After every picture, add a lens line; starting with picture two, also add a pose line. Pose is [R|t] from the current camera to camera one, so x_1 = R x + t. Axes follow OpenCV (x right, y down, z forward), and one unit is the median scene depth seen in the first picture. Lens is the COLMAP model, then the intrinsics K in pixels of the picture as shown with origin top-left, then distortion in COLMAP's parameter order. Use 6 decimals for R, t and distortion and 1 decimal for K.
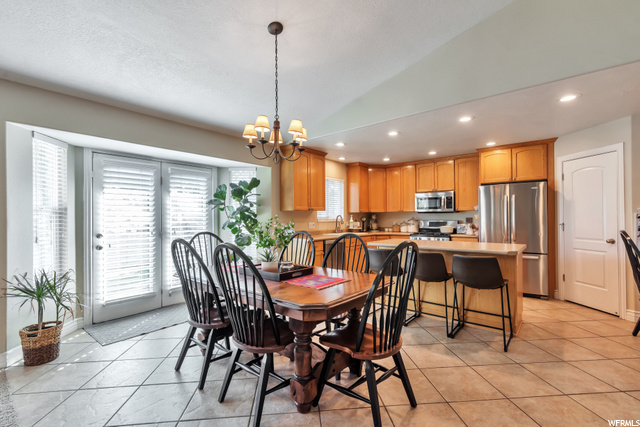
lens RADIAL K [[289.1, 0, 320.2], [0, 289.1, 215.8], [0, 0, 1]] dist [0.011086, -0.000273]
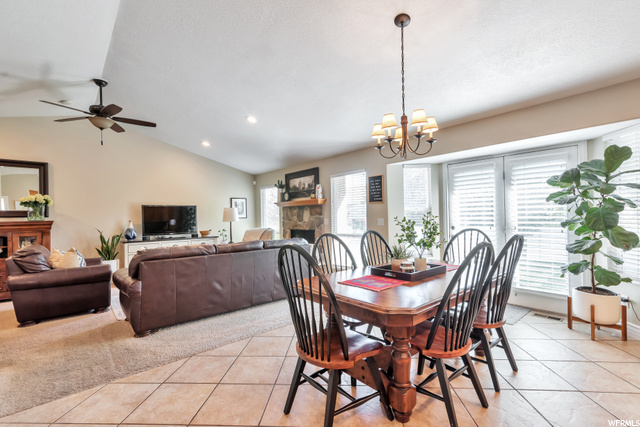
lens RADIAL K [[289.1, 0, 320.2], [0, 289.1, 215.8], [0, 0, 1]] dist [0.011086, -0.000273]
pose [[-0.162410, 0.002775, -0.986720, 0.465855], [0.025617, 0.999671, -0.001405, 0.001002], [0.986391, -0.025505, -0.162427, 0.480513]]
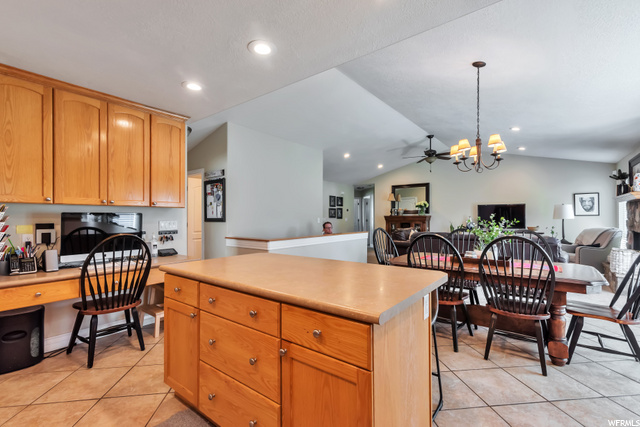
lens RADIAL K [[289.1, 0, 320.2], [0, 289.1, 215.8], [0, 0, 1]] dist [0.011086, -0.000273]
pose [[-0.999092, 0.004791, -0.042340, 0.344319], [0.005389, 0.999887, -0.014010, 0.016596], [0.042269, -0.014225, -0.999005, 1.215495]]
